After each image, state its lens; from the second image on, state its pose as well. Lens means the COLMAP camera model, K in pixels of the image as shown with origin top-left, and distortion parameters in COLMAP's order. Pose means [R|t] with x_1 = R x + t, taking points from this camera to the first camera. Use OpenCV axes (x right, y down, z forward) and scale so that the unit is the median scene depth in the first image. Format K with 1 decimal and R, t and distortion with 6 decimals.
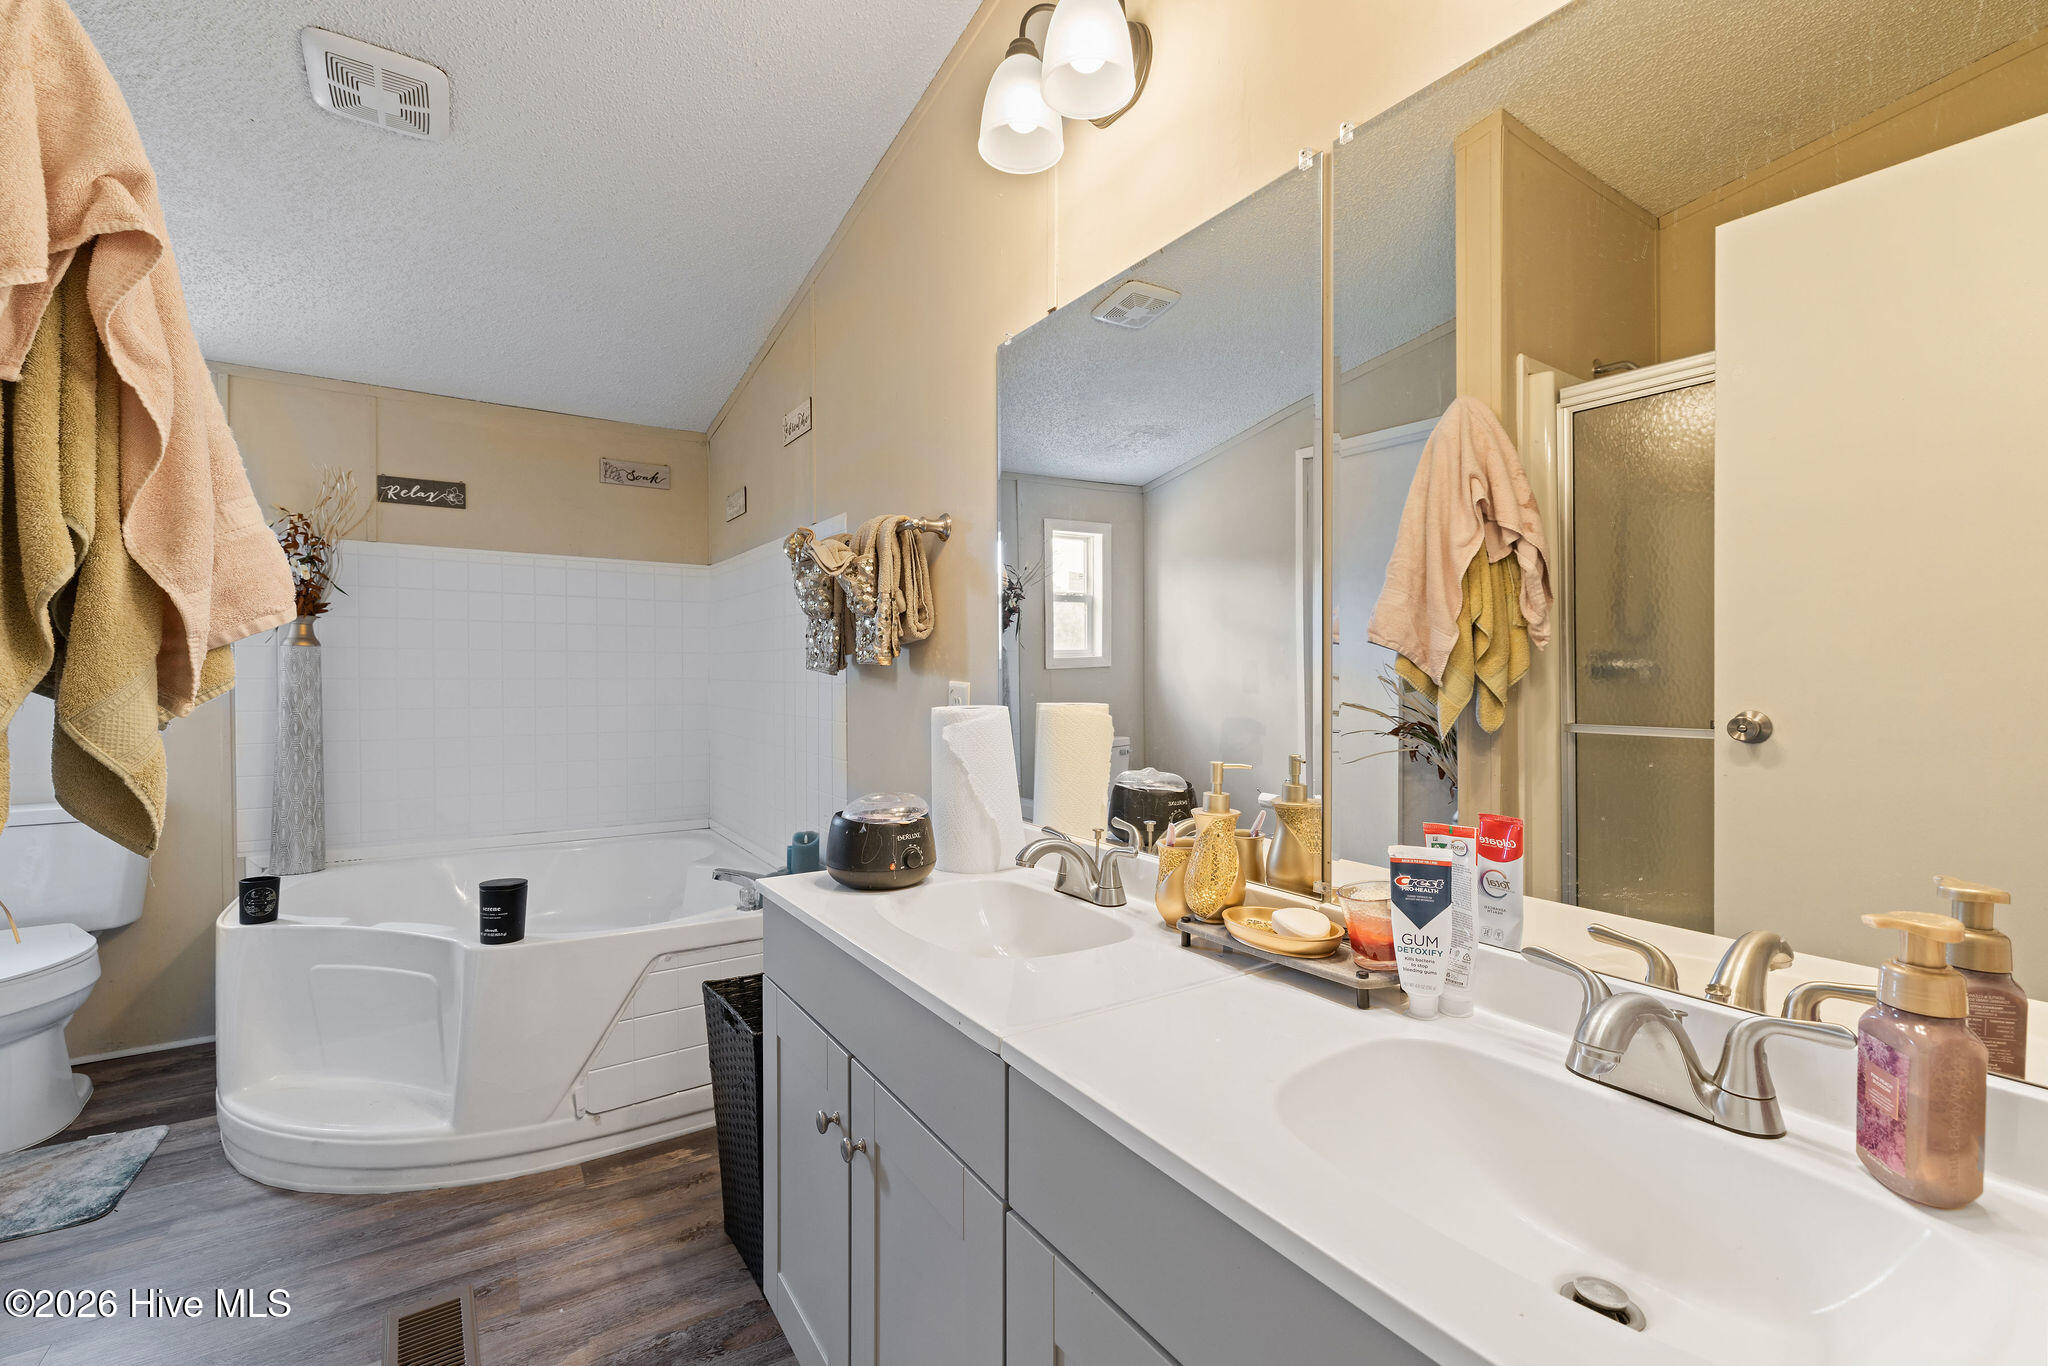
lens RADIAL K [[884.2, 0, 1029.7], [0, 884.2, 674.5], [0, 0, 1]] dist [0.000036, 0.000785]
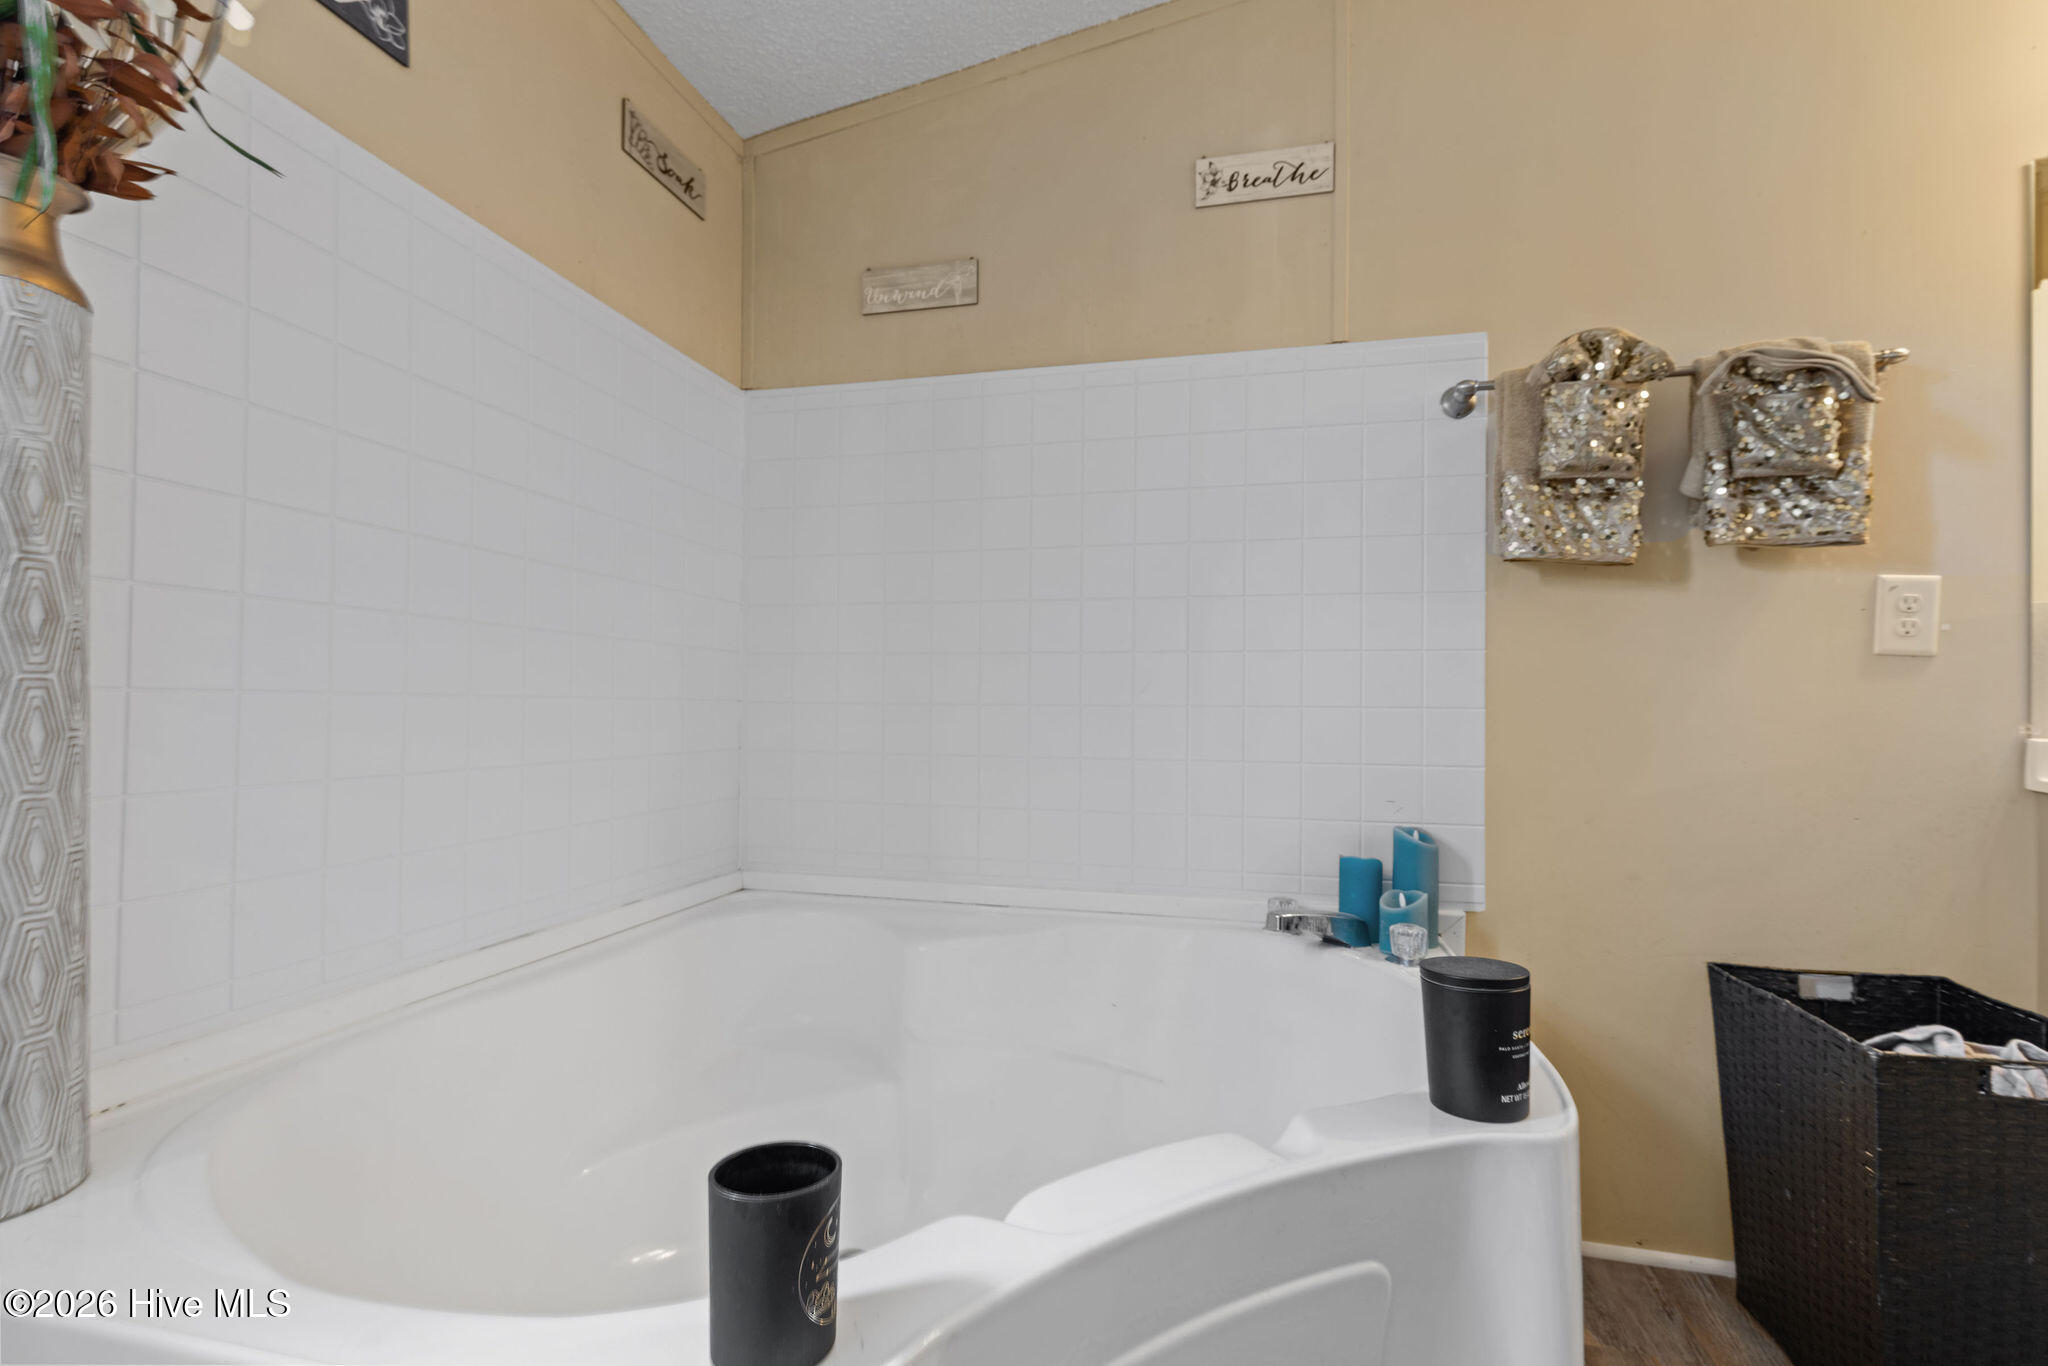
lens RADIAL K [[940.6, 0, 1022.8], [0, 940.6, 695.2], [0, 0, 1]] dist [-0.000176, -0.000129]
pose [[0.735759, 0.013031, 0.677118, -0.711835], [-0.003834, 0.999879, -0.015076, 0.076137], [-0.677232, 0.008496, 0.735720, 0.547276]]
